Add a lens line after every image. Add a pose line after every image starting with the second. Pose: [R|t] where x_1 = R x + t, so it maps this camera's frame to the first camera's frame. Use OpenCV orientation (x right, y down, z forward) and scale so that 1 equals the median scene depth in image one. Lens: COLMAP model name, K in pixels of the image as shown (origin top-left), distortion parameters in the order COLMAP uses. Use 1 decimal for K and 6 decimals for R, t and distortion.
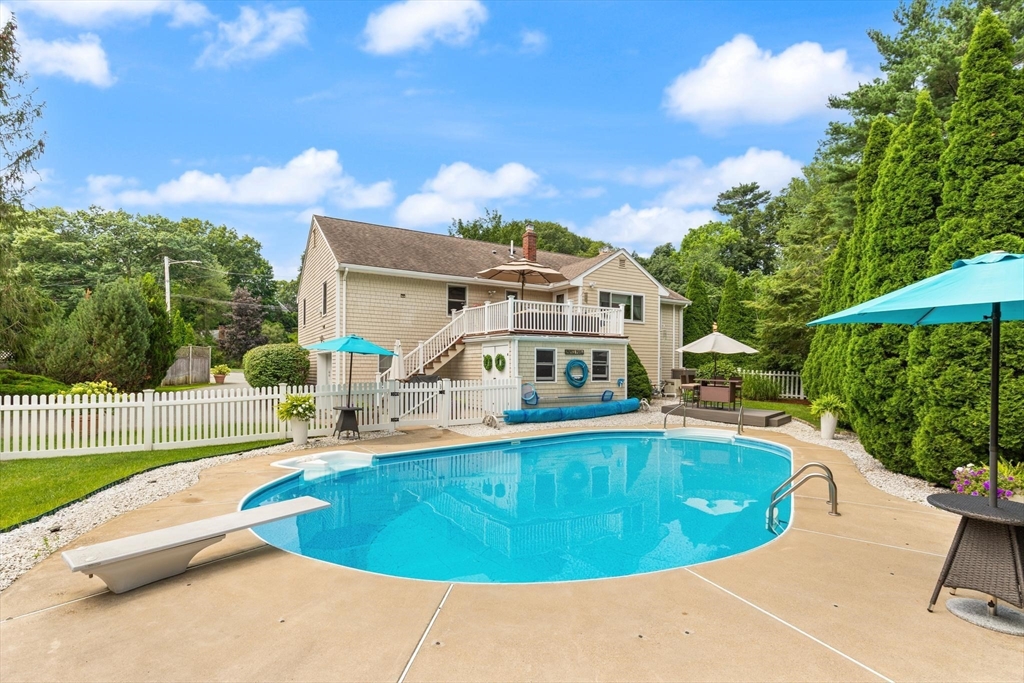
lens RADIAL K [[487.5, 0, 516.4], [0, 487.5, 362.5], [0, 0, 1]] dist [0.005035, -0.000405]
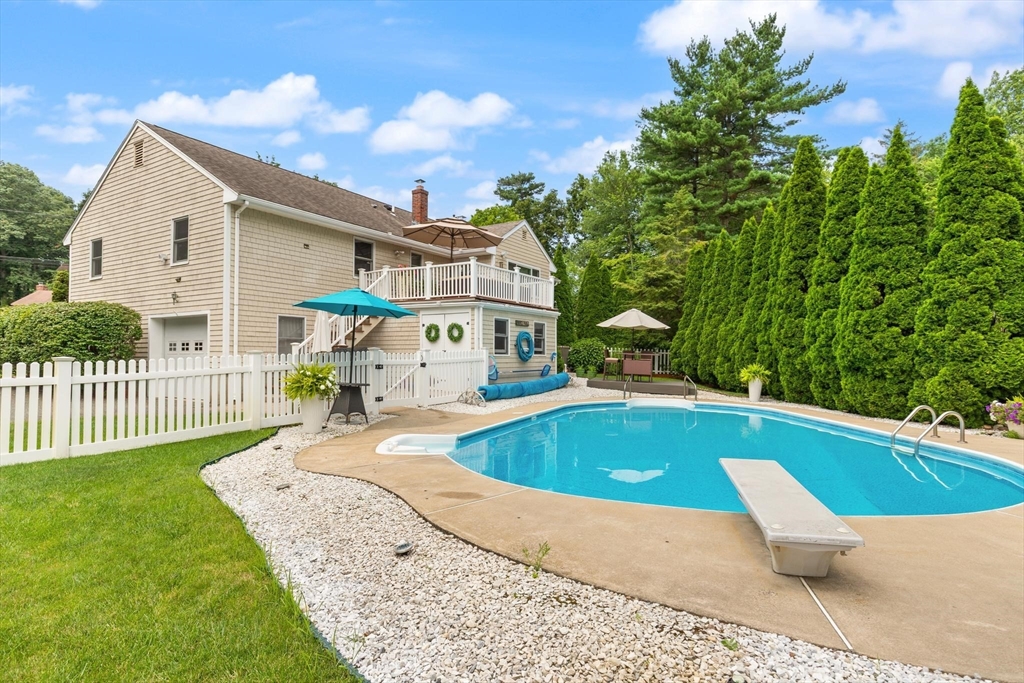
lens RADIAL K [[528.2, 0, 510.6], [0, 528.2, 347.2], [0, 0, 1]] dist [-0.002272, -0.000457]
pose [[0.890656, 0.008150, 0.454605, -0.364975], [-0.008597, 0.999962, -0.001086, 0.025860], [-0.454597, -0.002941, 0.890693, 0.108210]]
